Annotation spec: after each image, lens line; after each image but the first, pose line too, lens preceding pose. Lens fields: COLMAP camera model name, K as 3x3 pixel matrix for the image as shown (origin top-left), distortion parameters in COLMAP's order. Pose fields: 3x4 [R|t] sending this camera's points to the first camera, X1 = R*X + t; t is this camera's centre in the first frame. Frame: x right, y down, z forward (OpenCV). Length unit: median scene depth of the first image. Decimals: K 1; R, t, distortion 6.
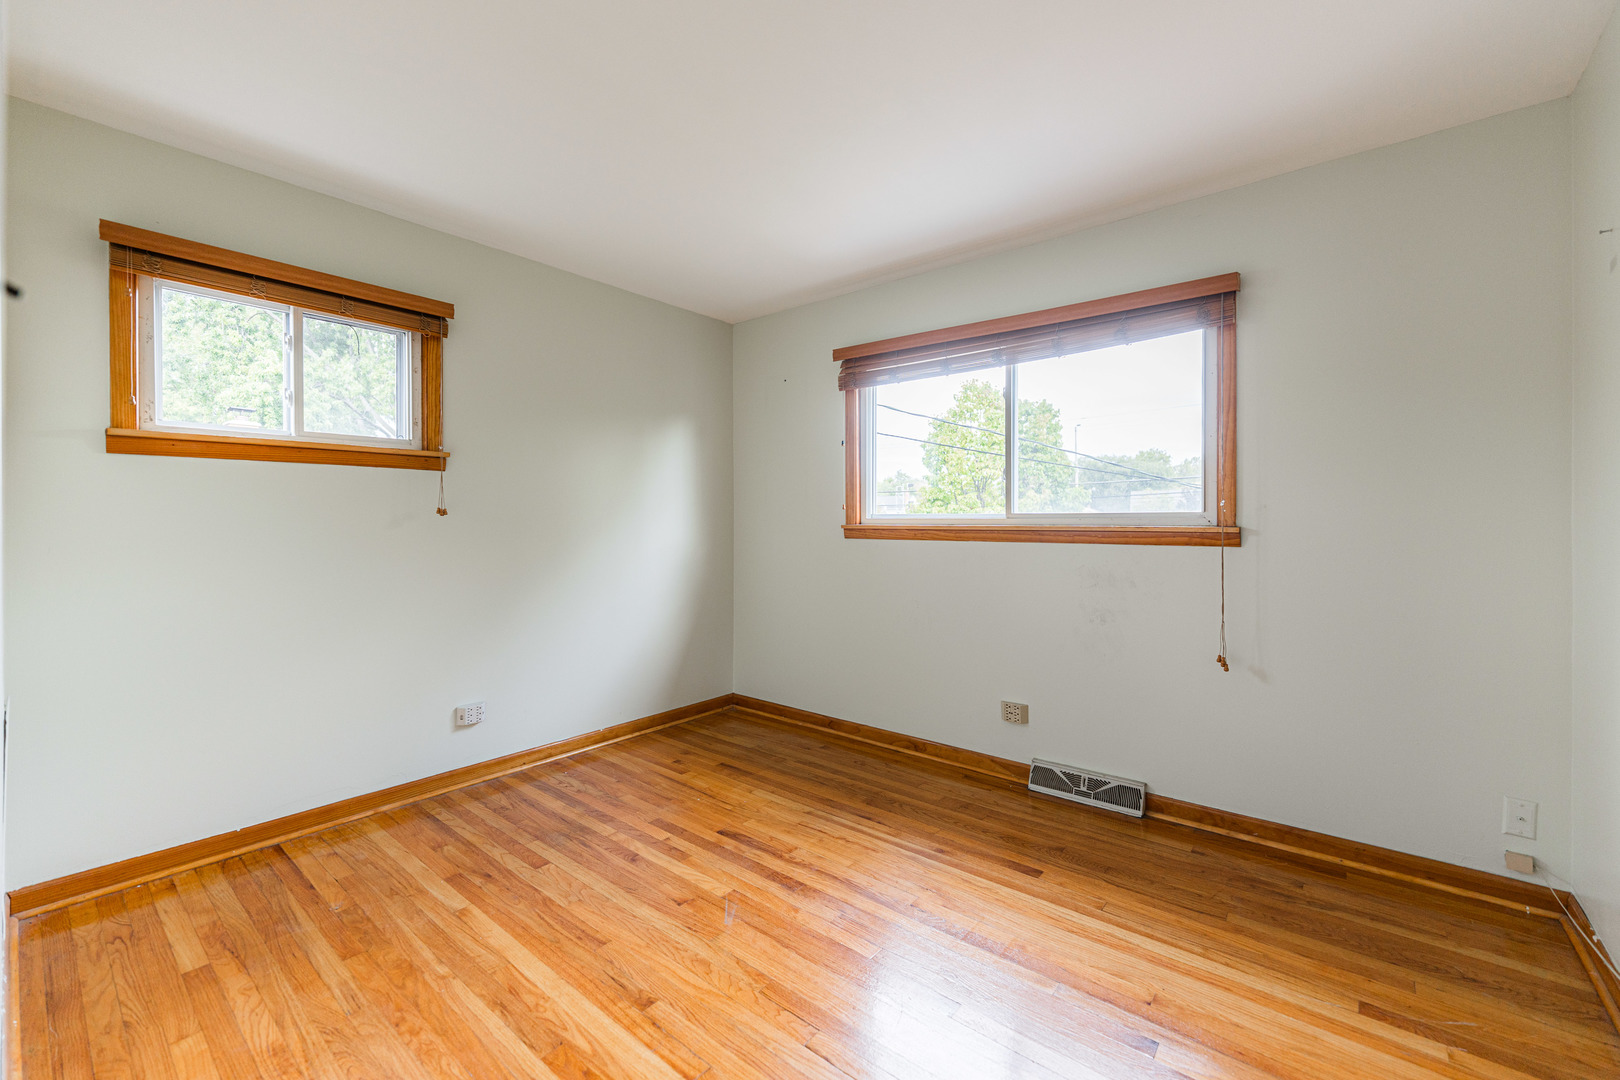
lens RADIAL K [[666.9, 0, 809.5], [0, 666.9, 520.2], [0, 0, 1]] dist [0.001172, -0.000041]
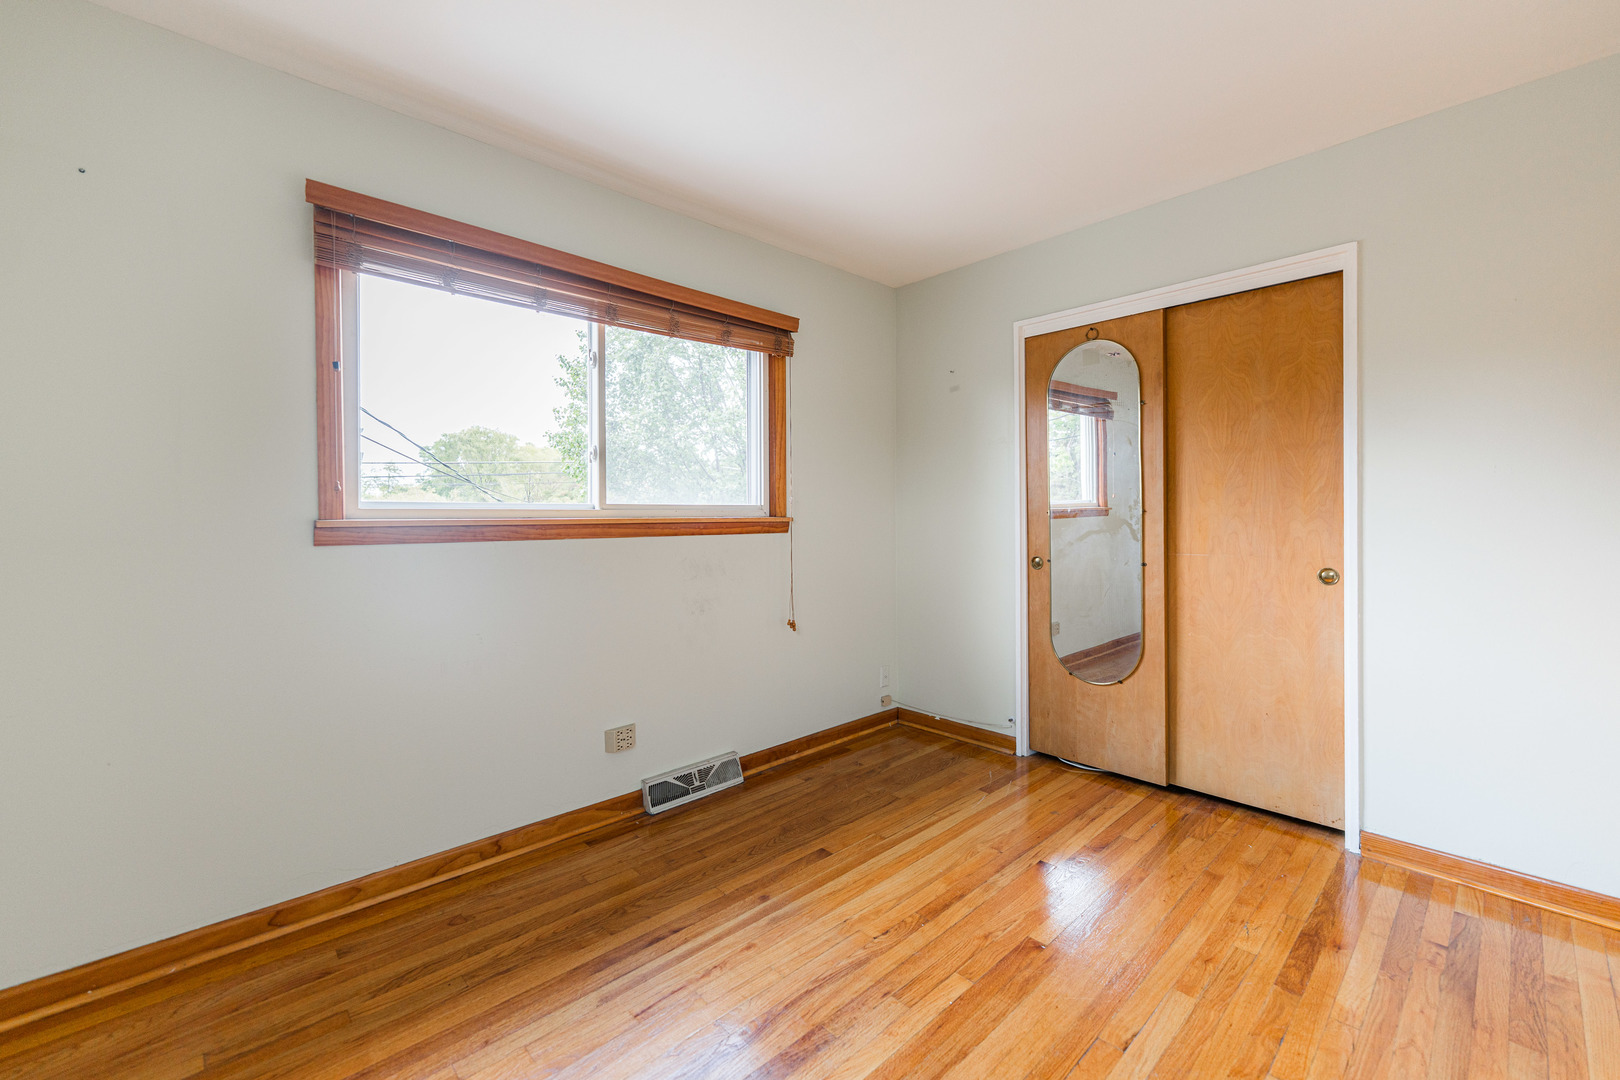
lens RADIAL K [[629.4, 0, 898.7], [0, 629.4, 504.7], [0, 0, 1]] dist [0.000511, -0.000015]
pose [[0.101454, 0.006038, 0.994822, -0.502873], [-0.009814, 0.999939, -0.005068, -0.009854], [-0.994792, -0.009249, 0.101507, 0.625515]]
